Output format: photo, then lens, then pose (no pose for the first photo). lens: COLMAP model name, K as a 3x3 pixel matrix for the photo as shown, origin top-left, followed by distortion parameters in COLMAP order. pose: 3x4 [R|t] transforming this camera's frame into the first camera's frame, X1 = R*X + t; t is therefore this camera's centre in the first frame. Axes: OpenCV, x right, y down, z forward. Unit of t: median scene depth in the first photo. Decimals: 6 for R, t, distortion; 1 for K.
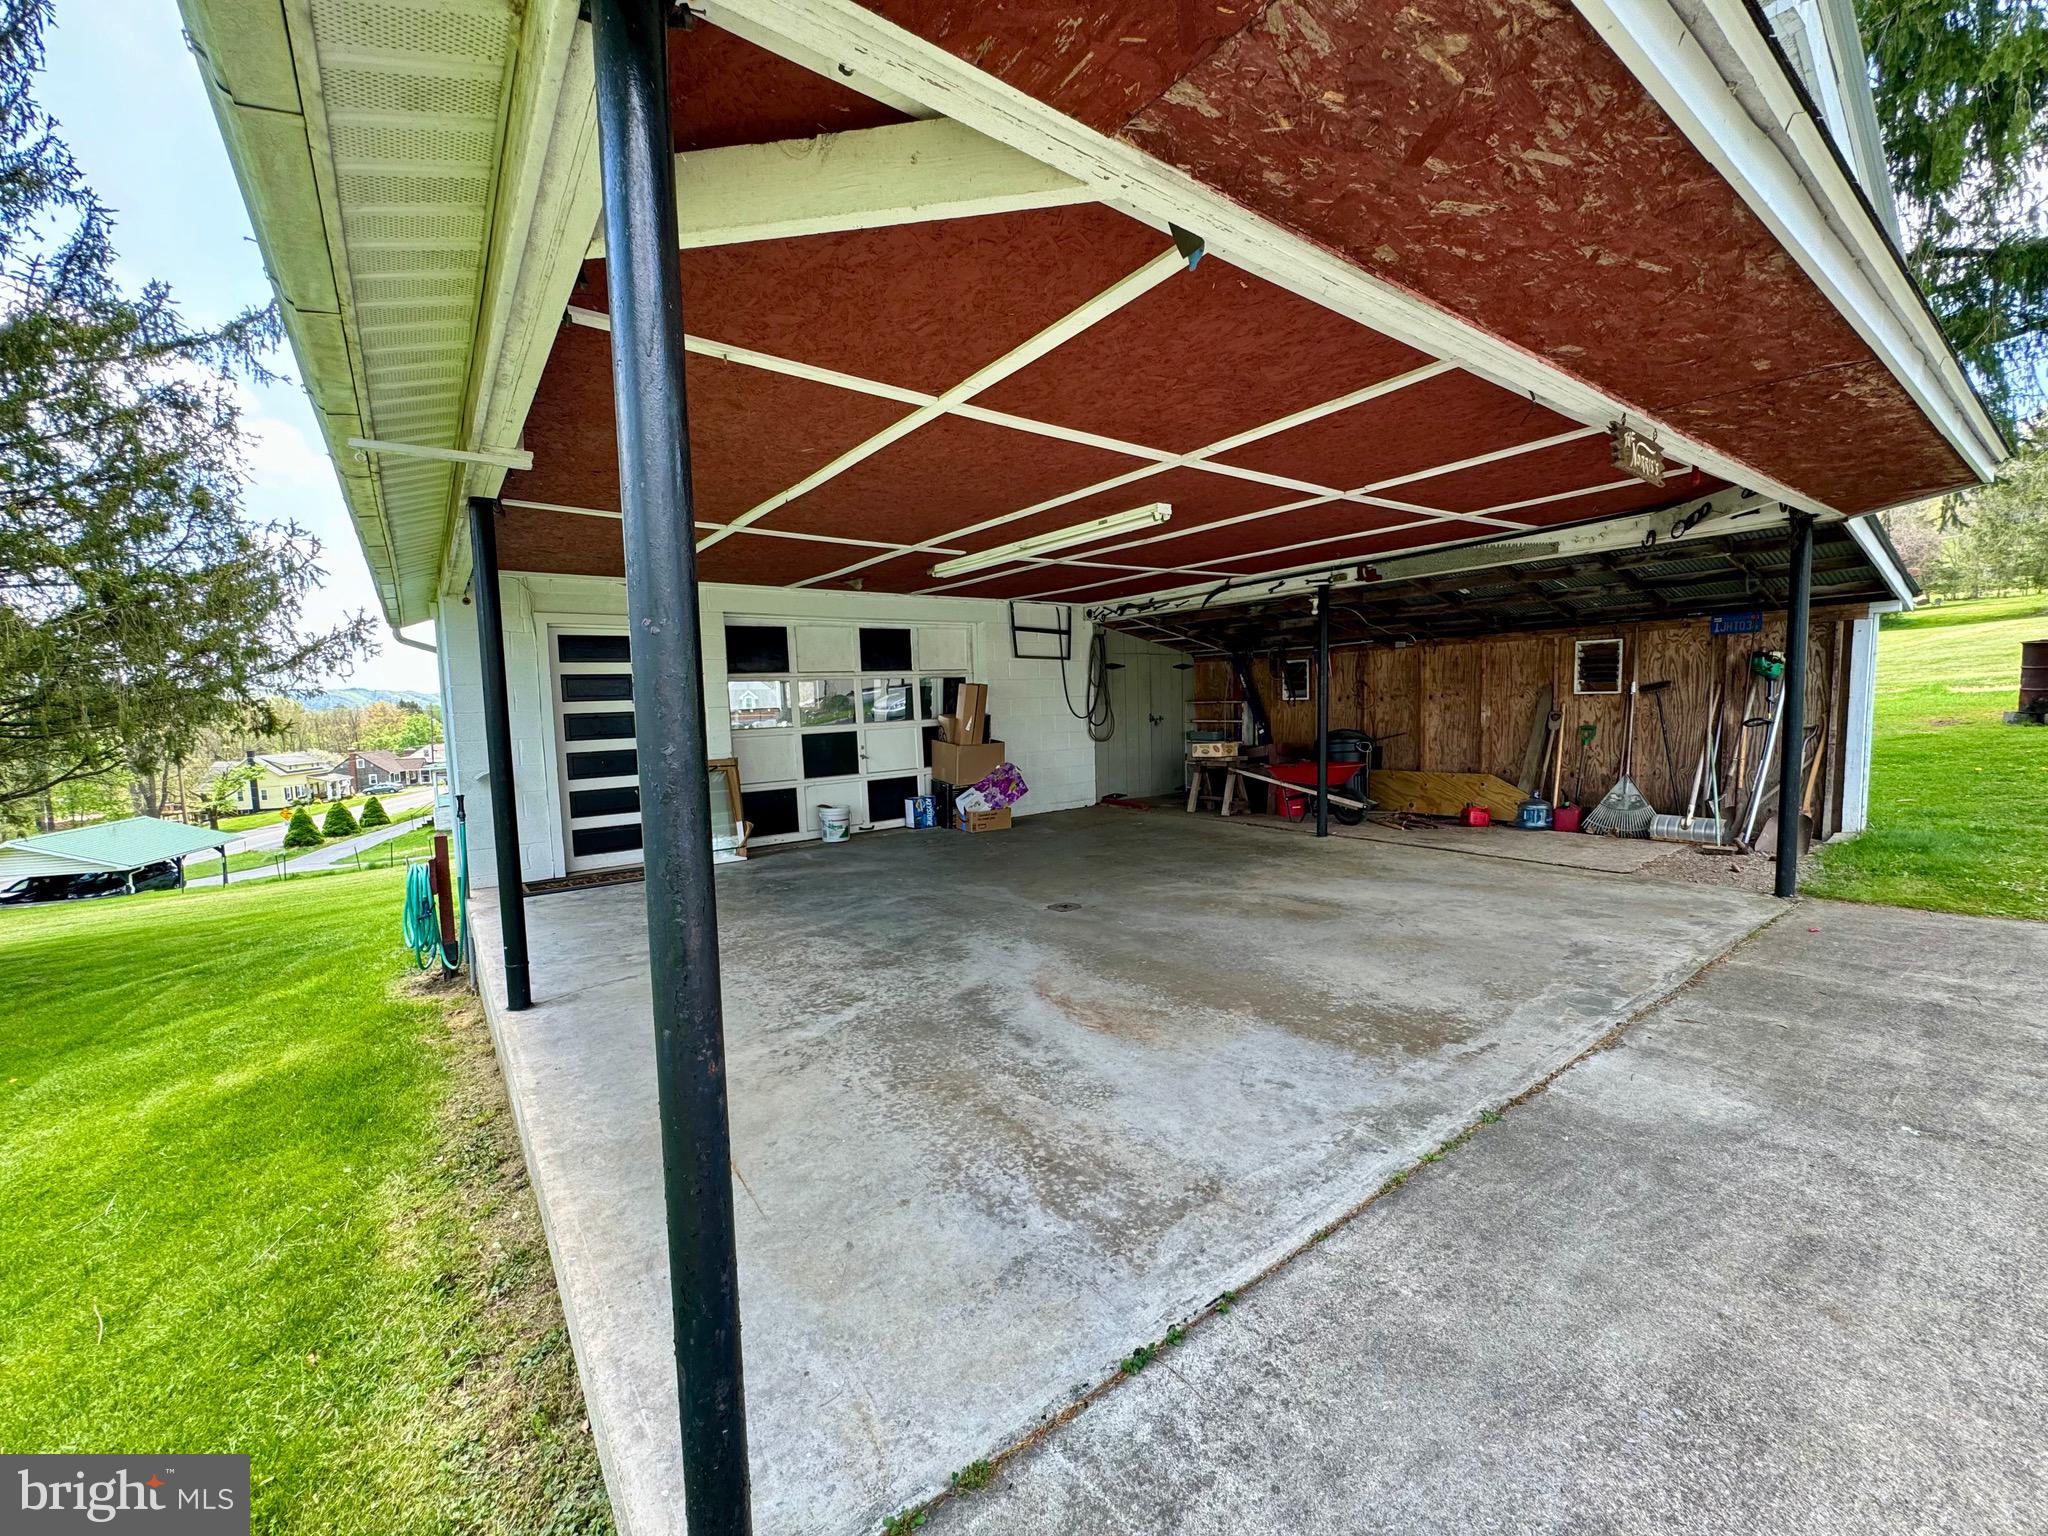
lens RADIAL K [[879.4, 0, 1031.7], [0, 879.4, 767.0], [0, 0, 1]] dist [0.000767, 0.000097]
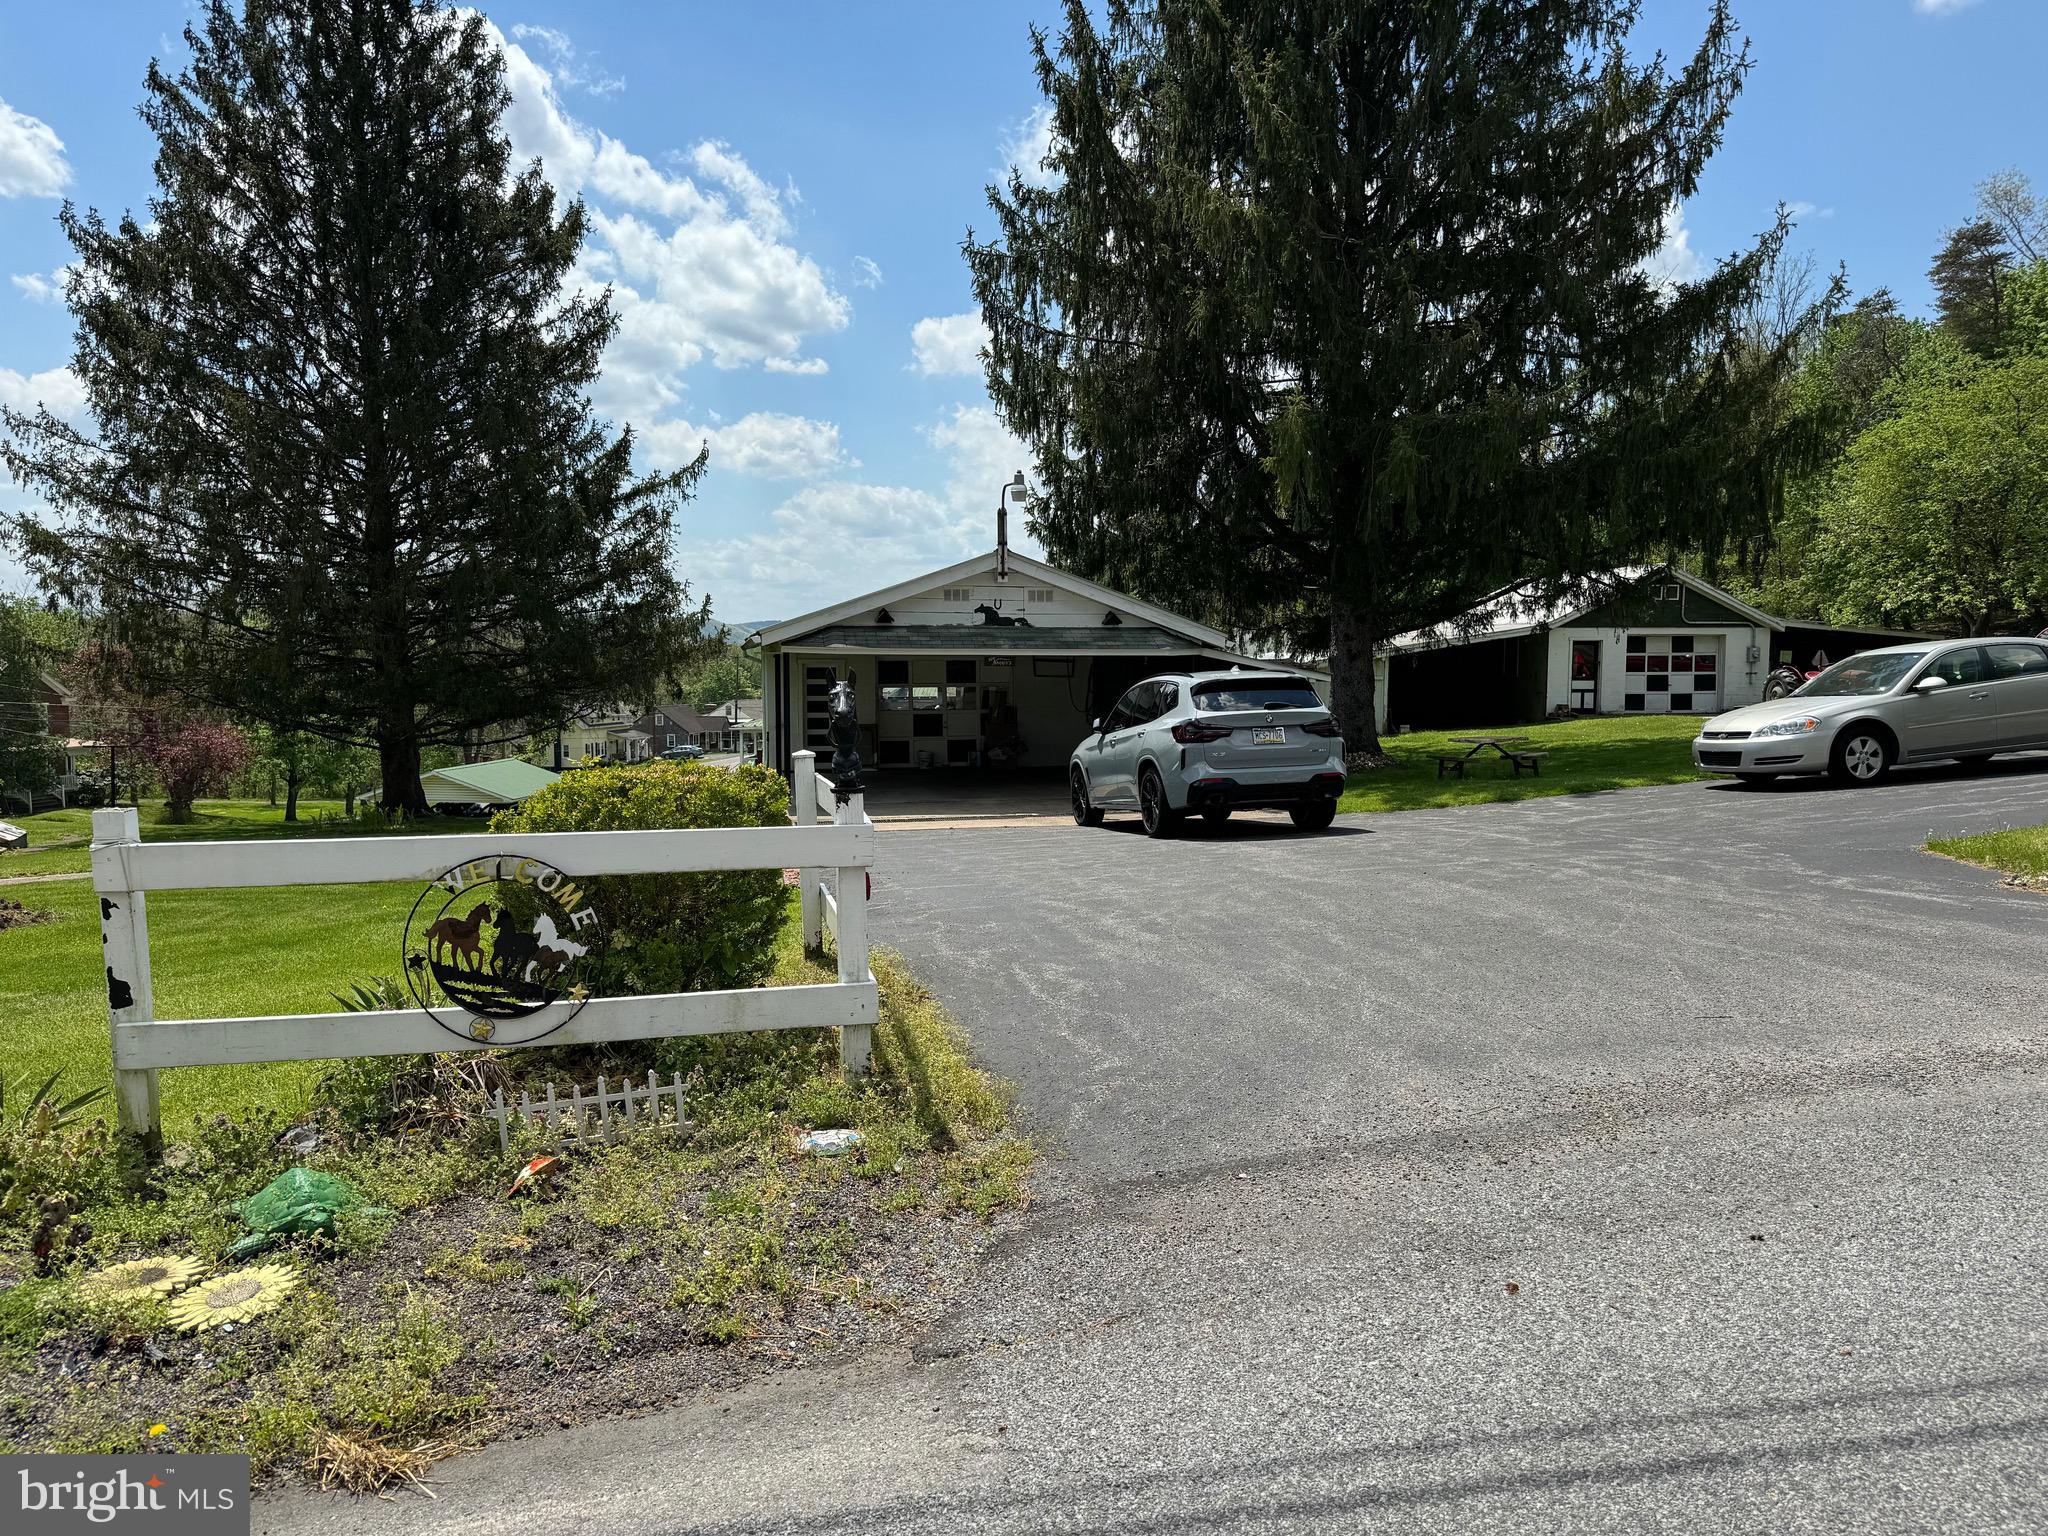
lens RADIAL K [[1453.9, 0, 1005.4], [0, 1453.9, 772.3], [0, 0, 1]] dist [0.102524, -0.128751]
pose [[0.914458, 0.063935, -0.399598, 0.194245], [-0.062163, 0.997914, 0.017408, 0.003598], [0.399877, 0.008921, 0.916525, -0.301344]]
